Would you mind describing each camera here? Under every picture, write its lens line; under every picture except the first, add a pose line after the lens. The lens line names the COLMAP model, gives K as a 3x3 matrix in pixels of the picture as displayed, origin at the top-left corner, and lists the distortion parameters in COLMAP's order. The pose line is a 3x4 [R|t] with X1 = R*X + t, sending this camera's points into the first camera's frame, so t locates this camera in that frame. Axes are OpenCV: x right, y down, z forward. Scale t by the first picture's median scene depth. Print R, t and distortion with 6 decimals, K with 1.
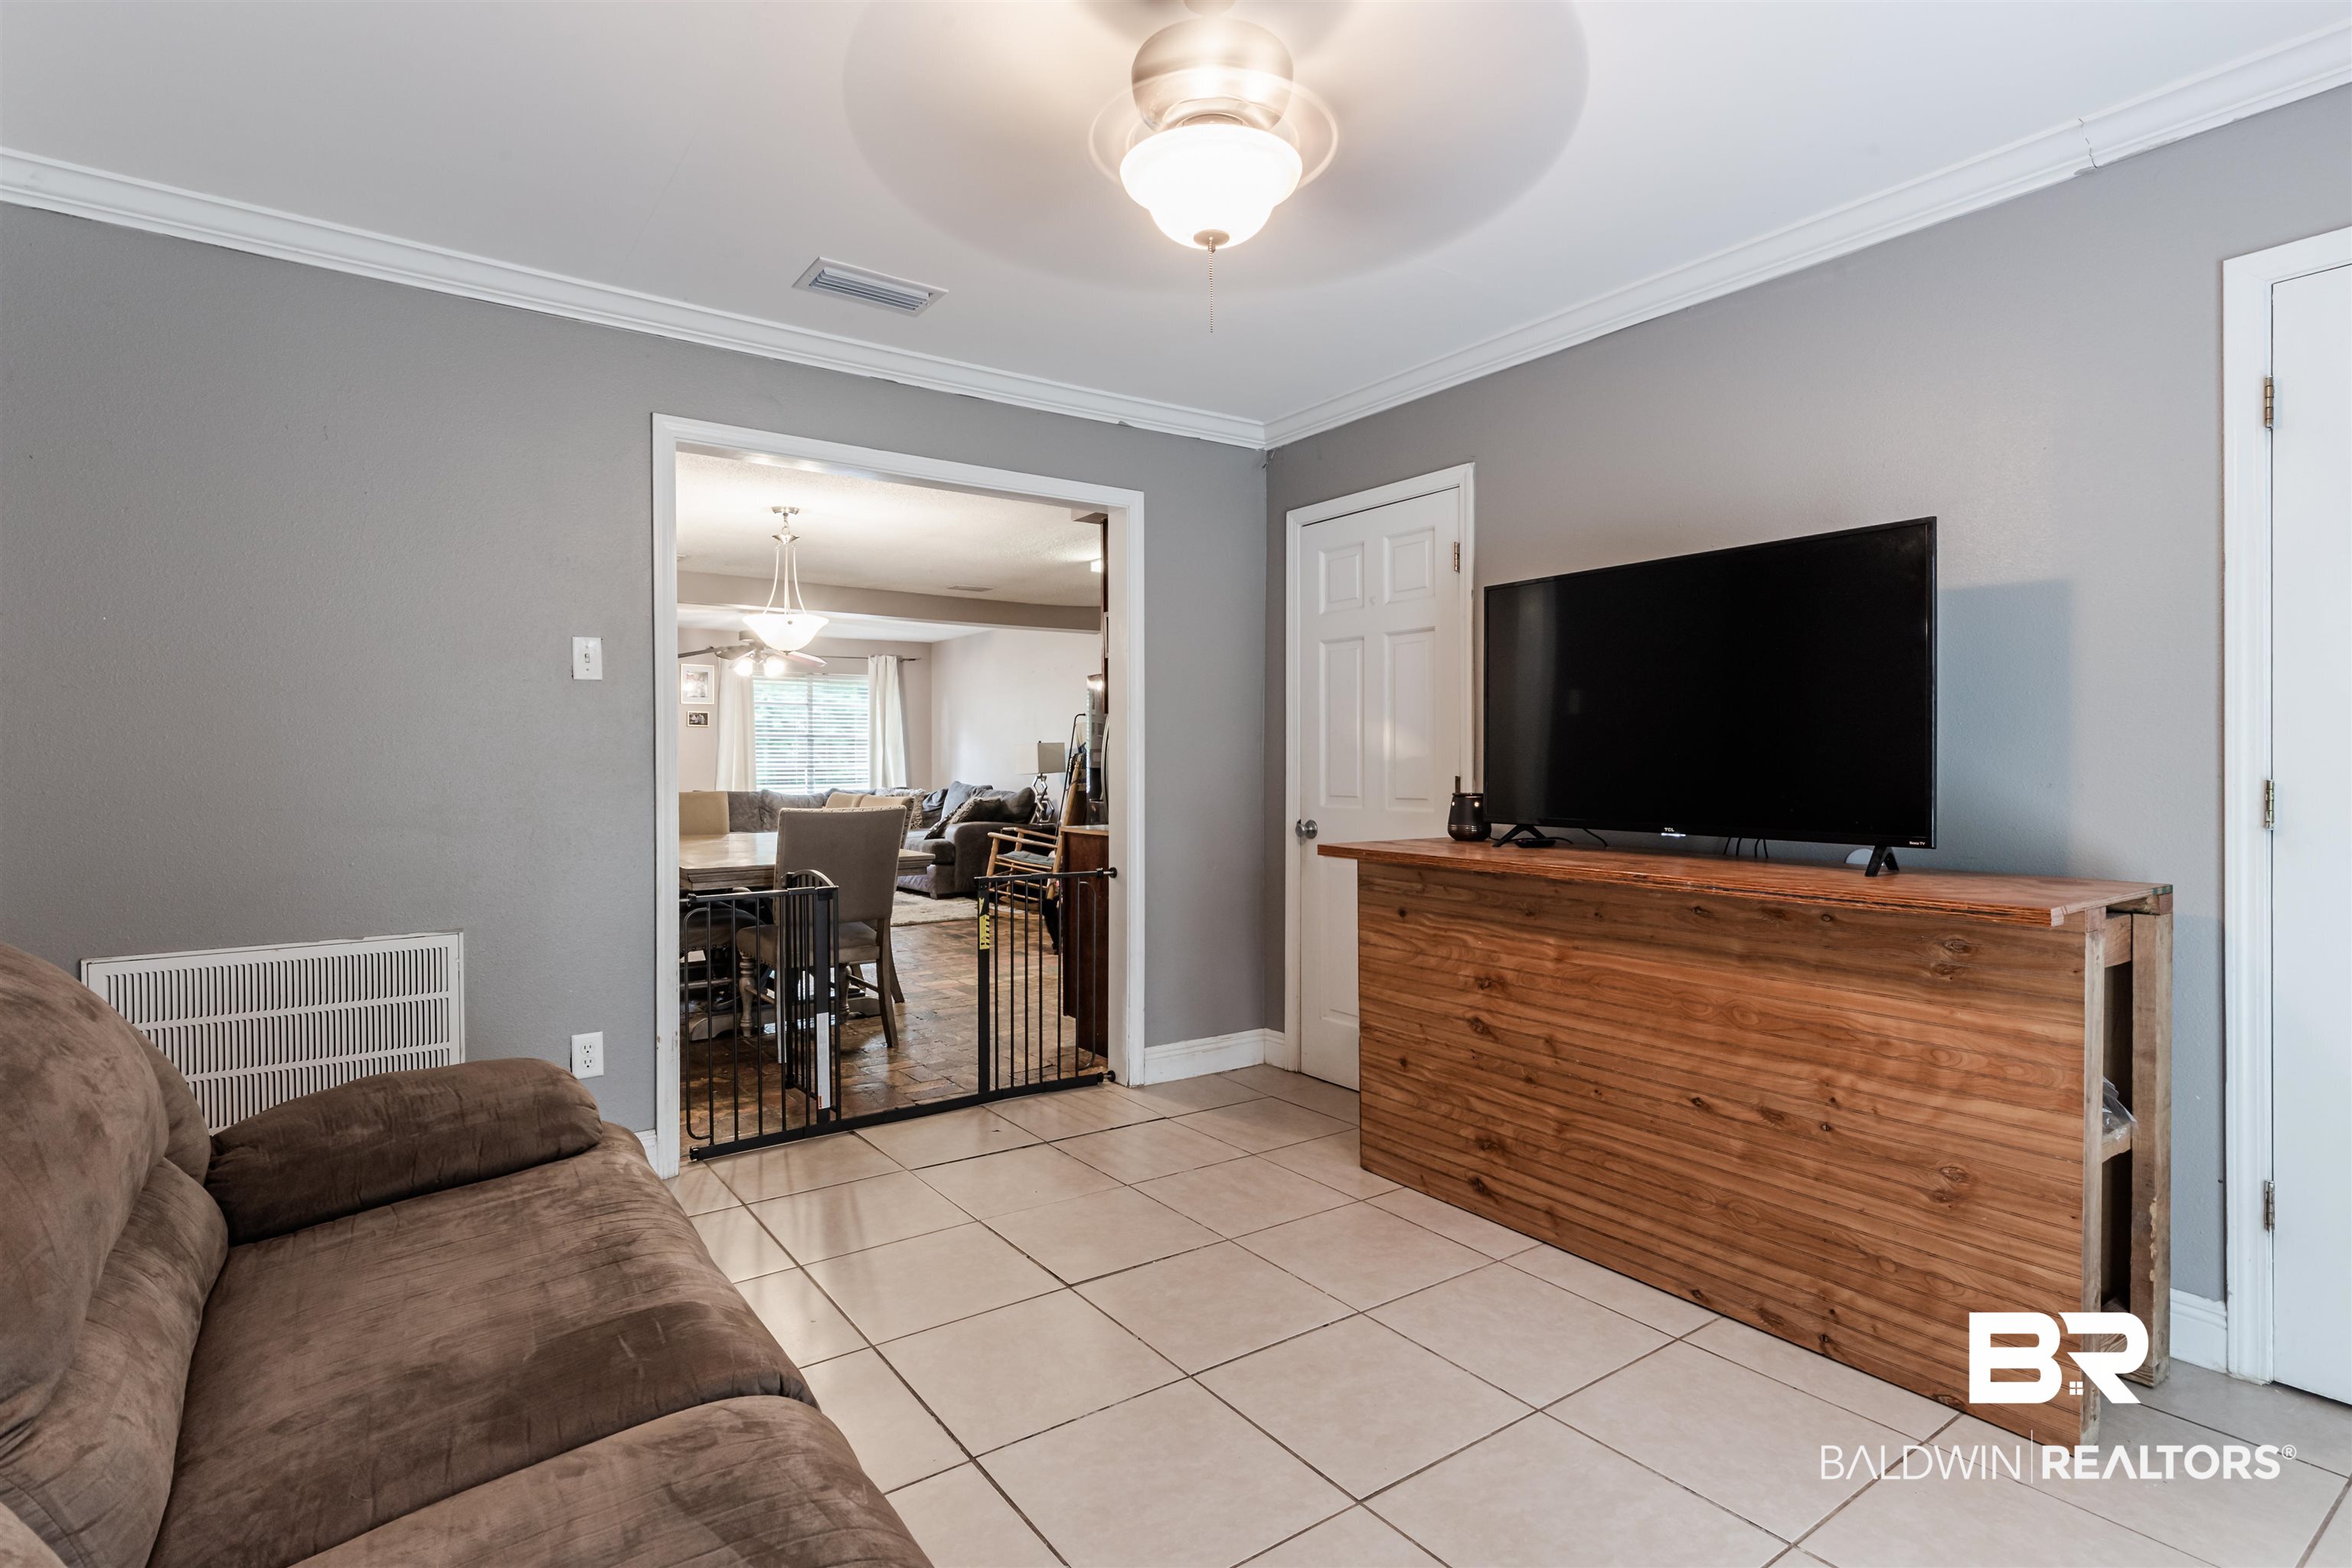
lens RADIAL K [[1150.8, 0, 1187.6], [0, 1150.8, 773.8], [0, 0, 1]] dist [0.005154, 0.000847]
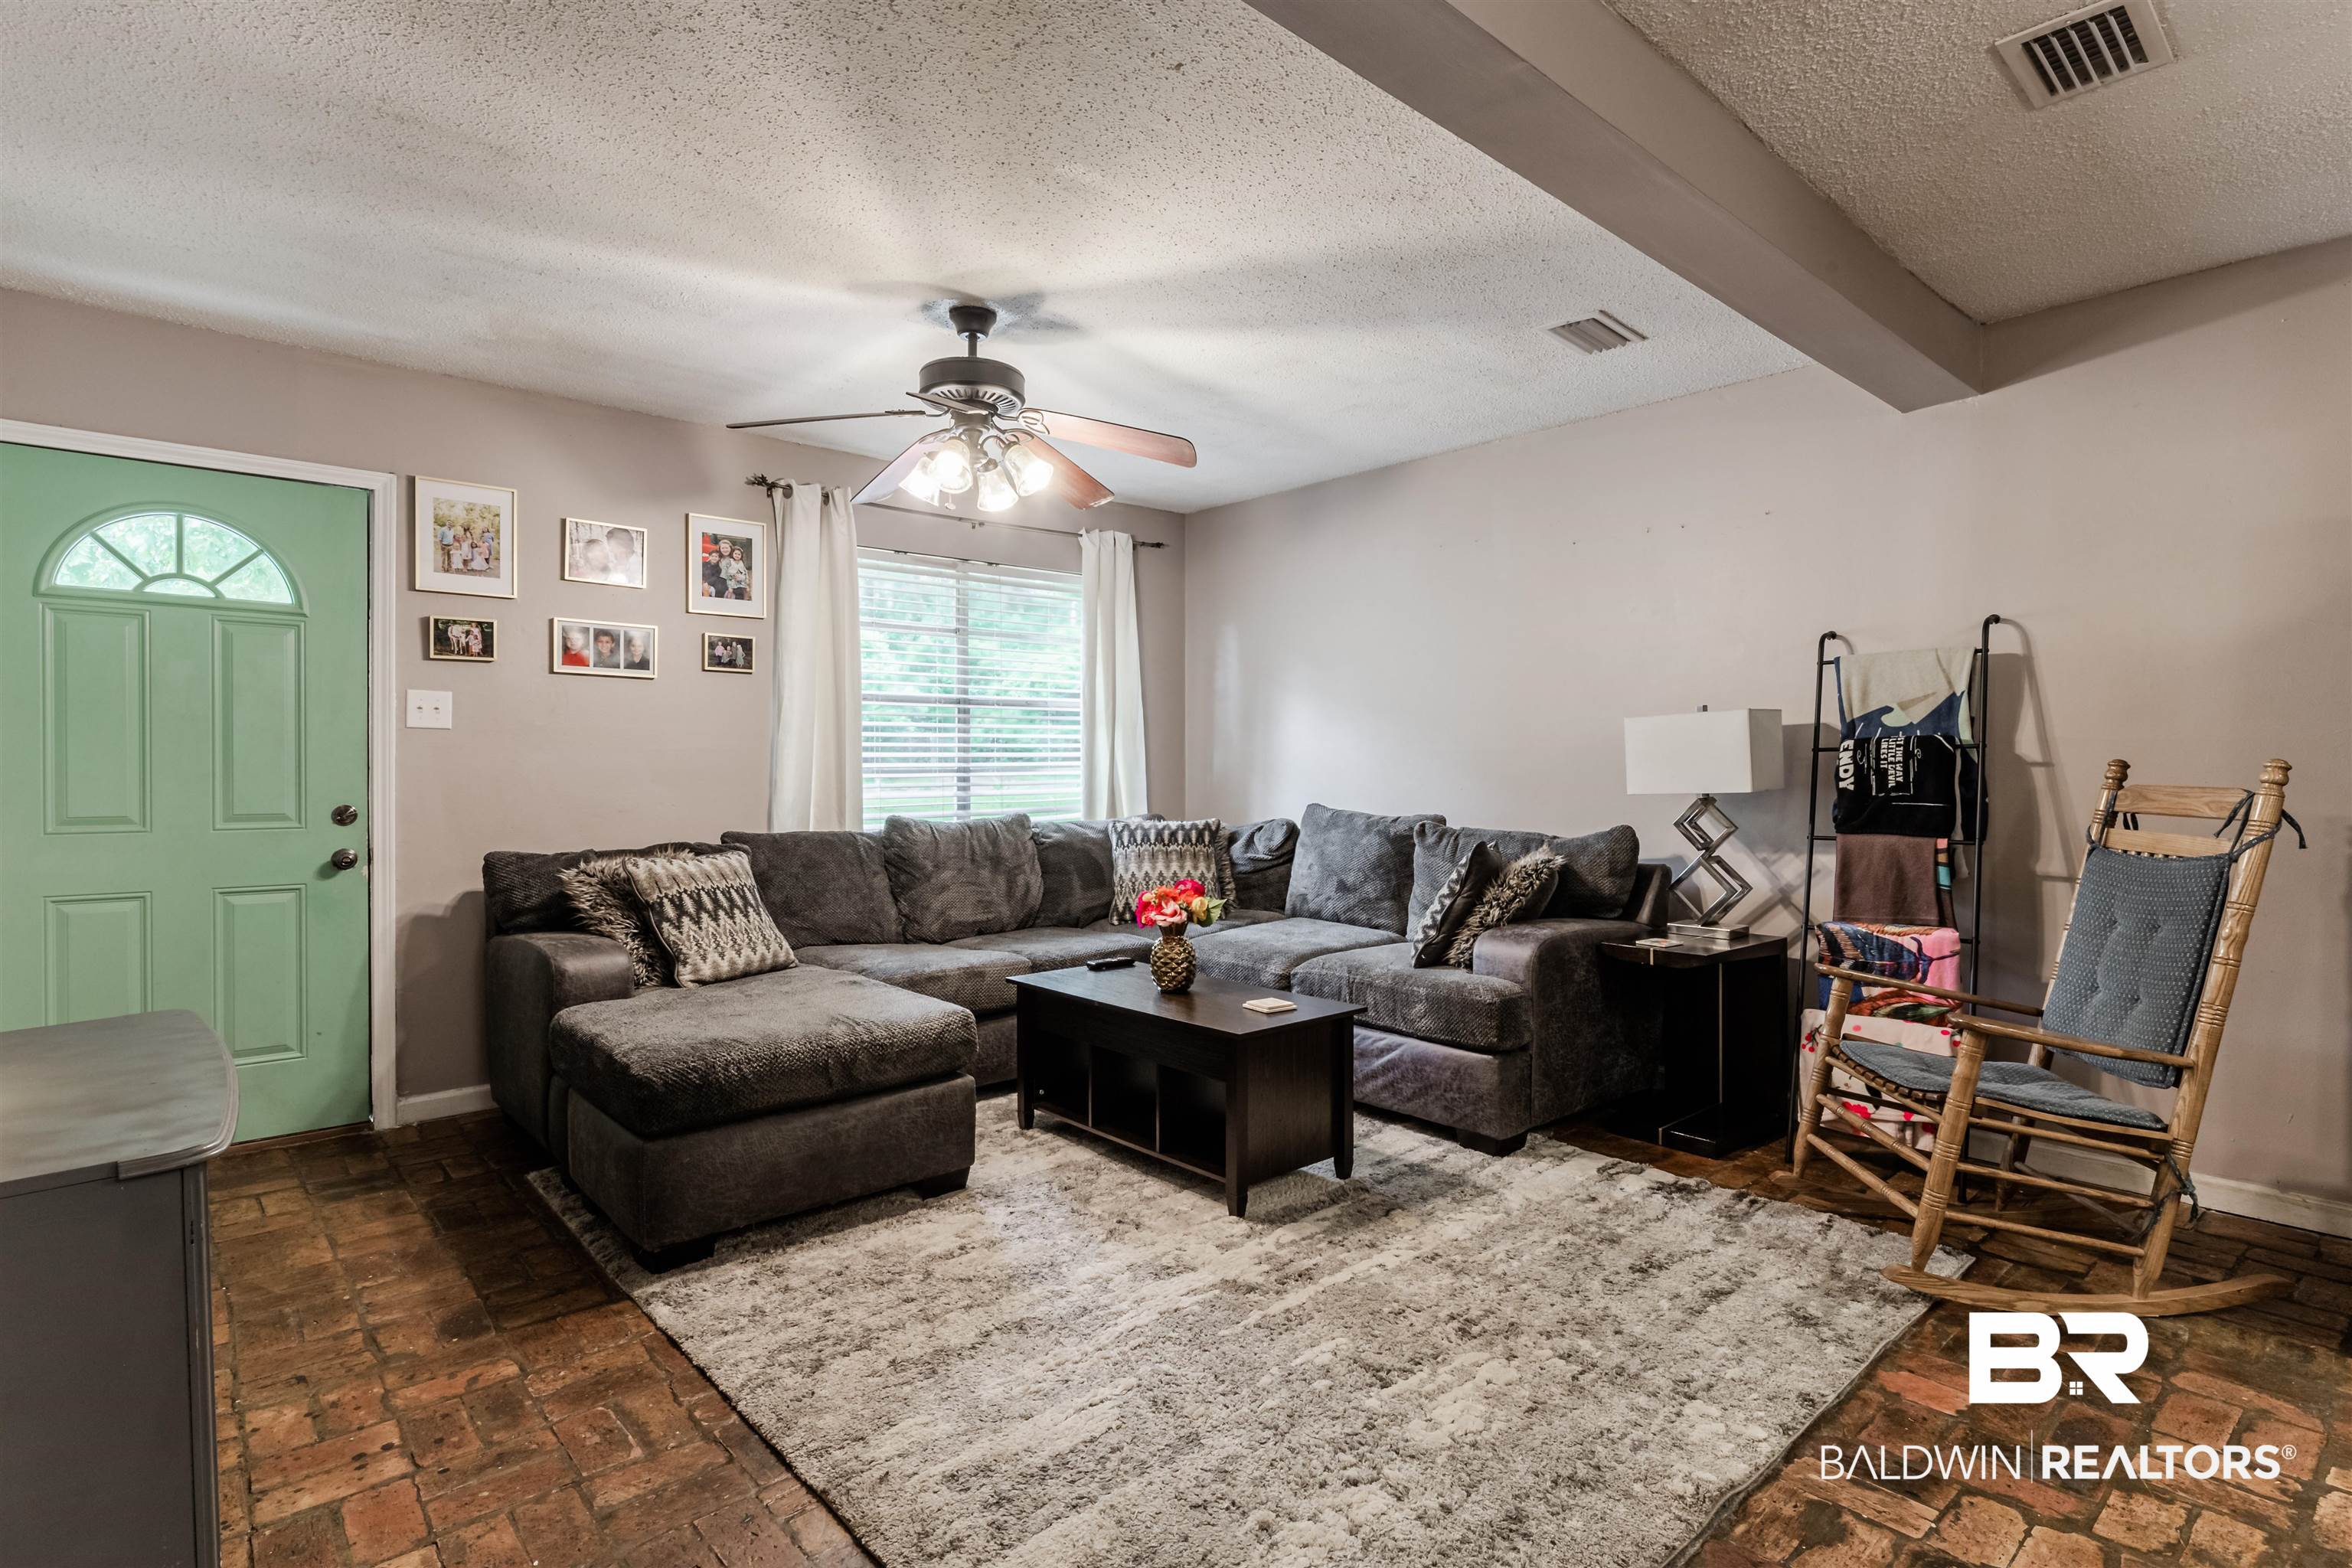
lens RADIAL K [[1150.8, 0, 1187.6], [0, 1150.8, 773.8], [0, 0, 1]] dist [0.005154, 0.000847]
pose [[0.994330, 0.000452, 0.106342, -0.390637], [-0.000692, 0.999997, 0.002220, -0.008033], [-0.106340, -0.002281, 0.994327, 0.737019]]
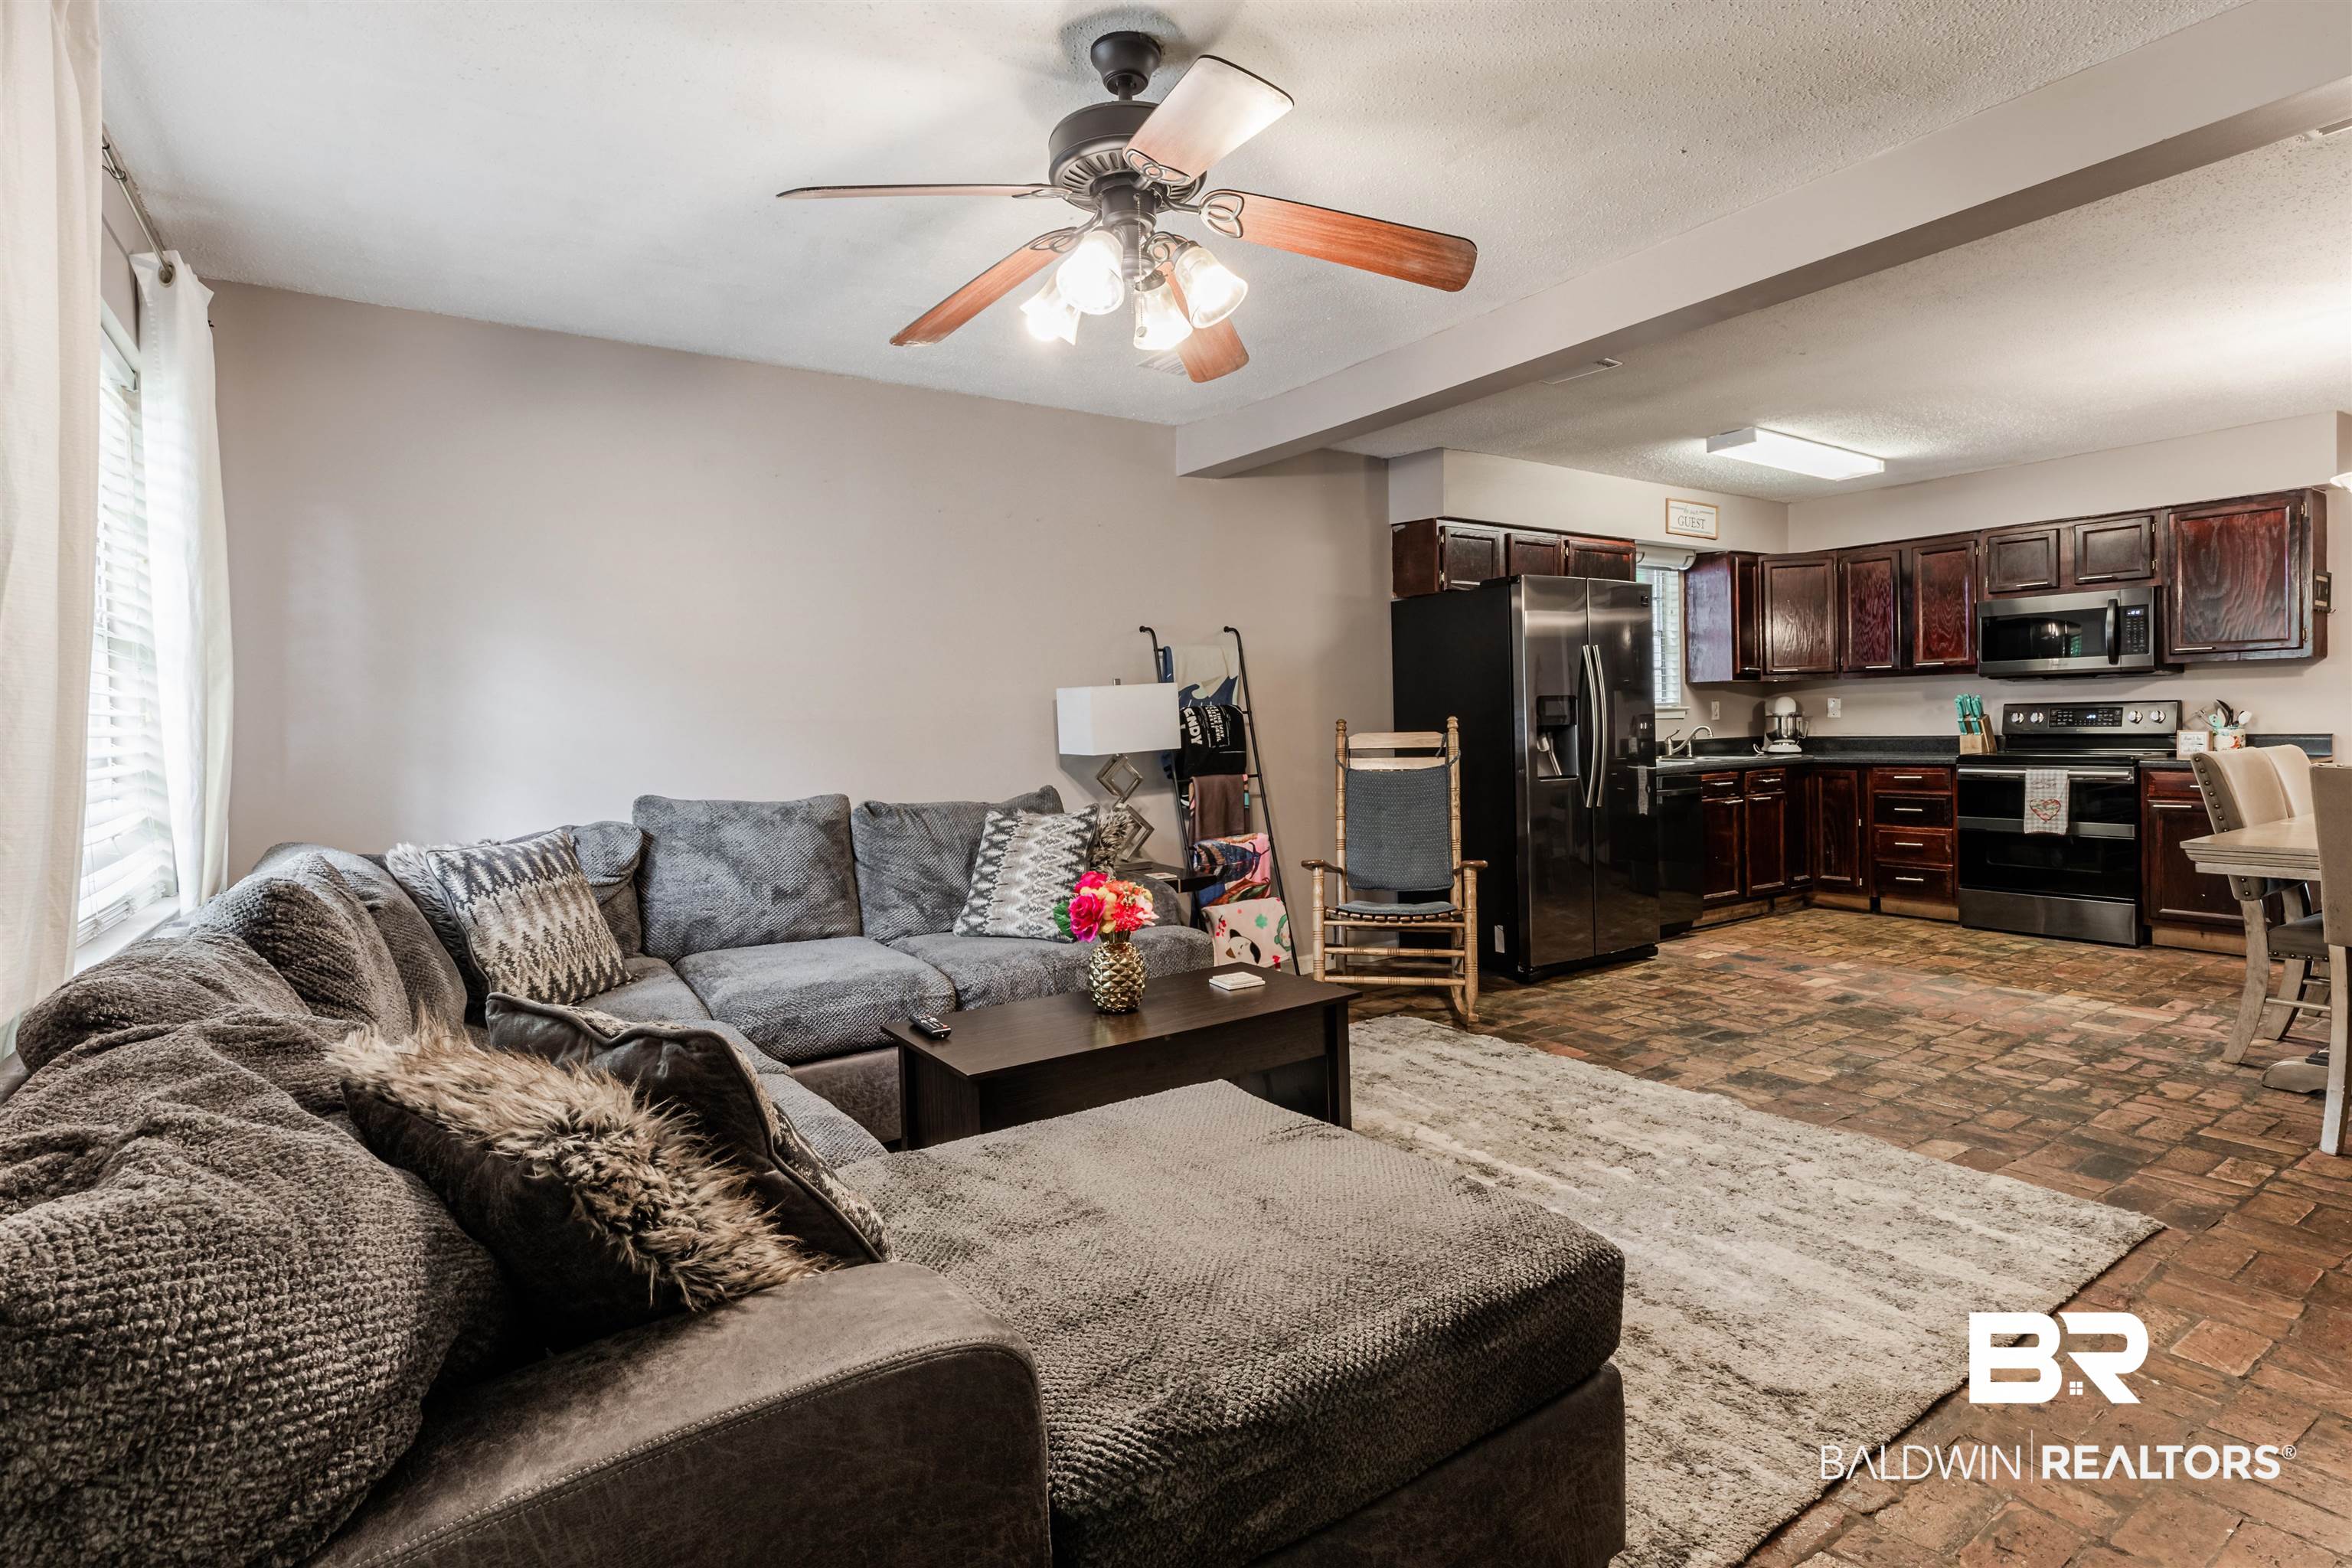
lens RADIAL K [[1160.9, 0, 1187.1], [0, 1160.9, 741.0], [0, 0, 1]] dist [-0.000263, -0.000377]
pose [[0.030891, -0.013050, 0.999438, -0.681749], [0.031634, 0.999427, 0.012072, -0.010210], [-0.999022, 0.031243, 0.031286, 1.110705]]
